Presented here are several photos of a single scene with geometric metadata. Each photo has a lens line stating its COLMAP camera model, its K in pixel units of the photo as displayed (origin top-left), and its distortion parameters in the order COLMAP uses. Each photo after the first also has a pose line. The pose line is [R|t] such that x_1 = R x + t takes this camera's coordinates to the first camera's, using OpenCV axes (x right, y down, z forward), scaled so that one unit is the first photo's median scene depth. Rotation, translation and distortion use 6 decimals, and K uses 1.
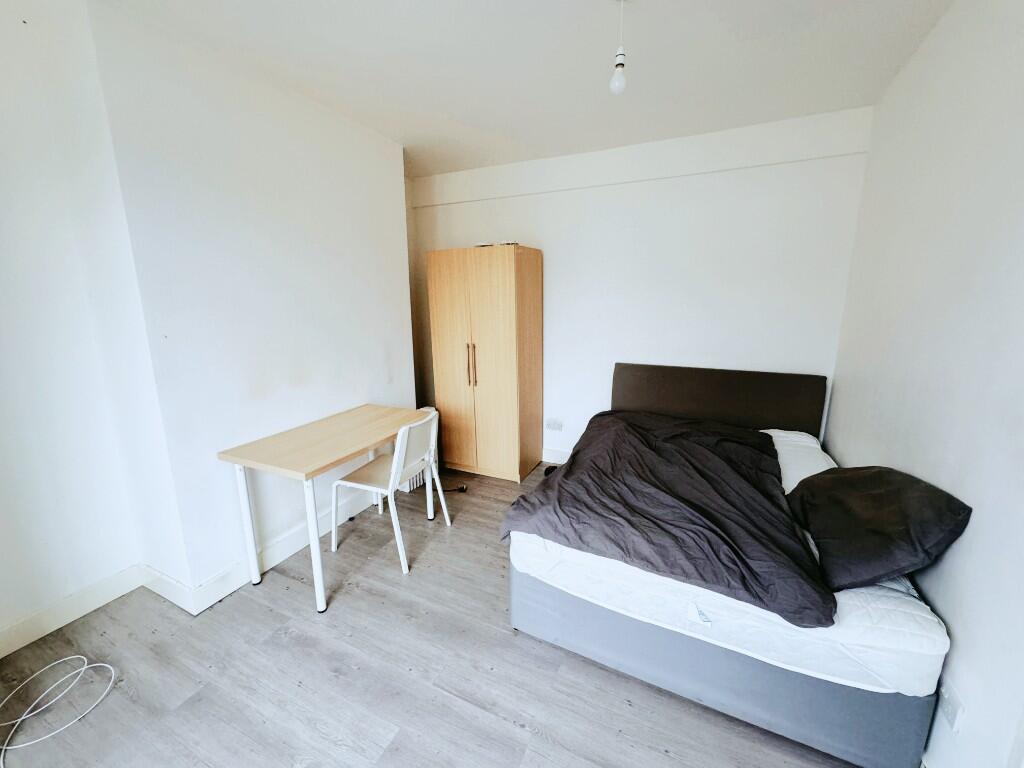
lens RADIAL K [[408.9, 0, 514.1], [0, 408.9, 382.8], [0, 0, 1]] dist [-0.004046, 0.000801]
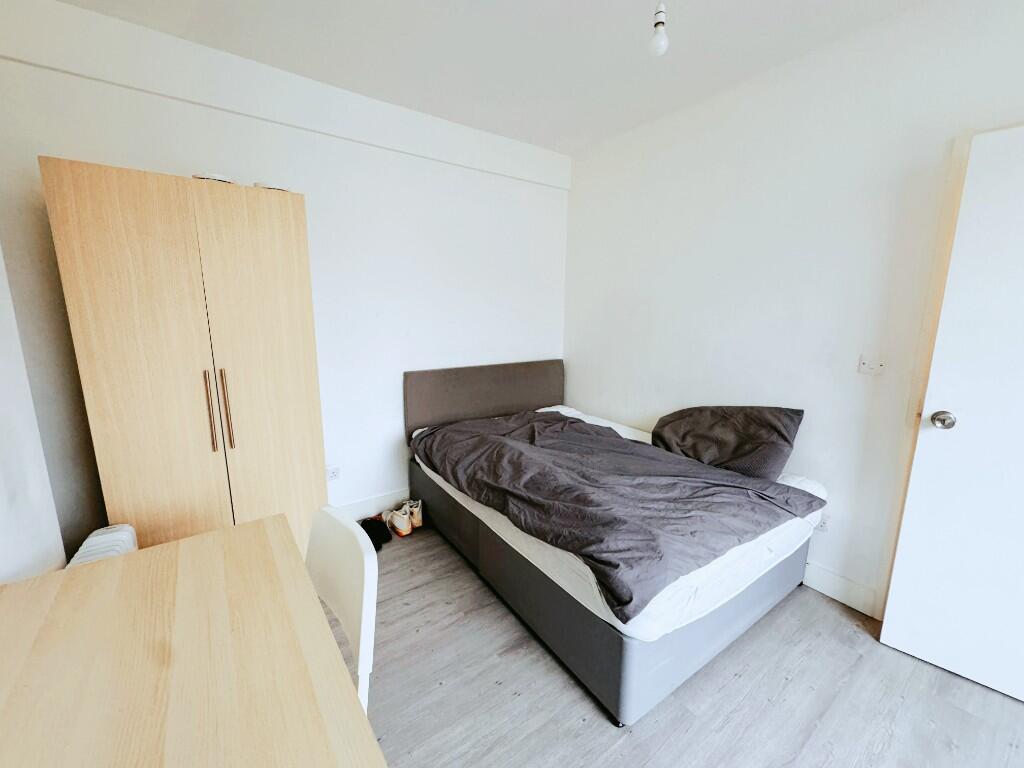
lens RADIAL K [[408.9, 0, 512.7], [0, 408.9, 385.8], [0, 0, 1]] dist [-0.004046, 0.000801]
pose [[0.487242, -0.153242, 0.859716, -0.606716], [0.167656, 0.982584, 0.080124, -0.089715], [-0.857022, 0.105097, 0.504448, 0.706153]]
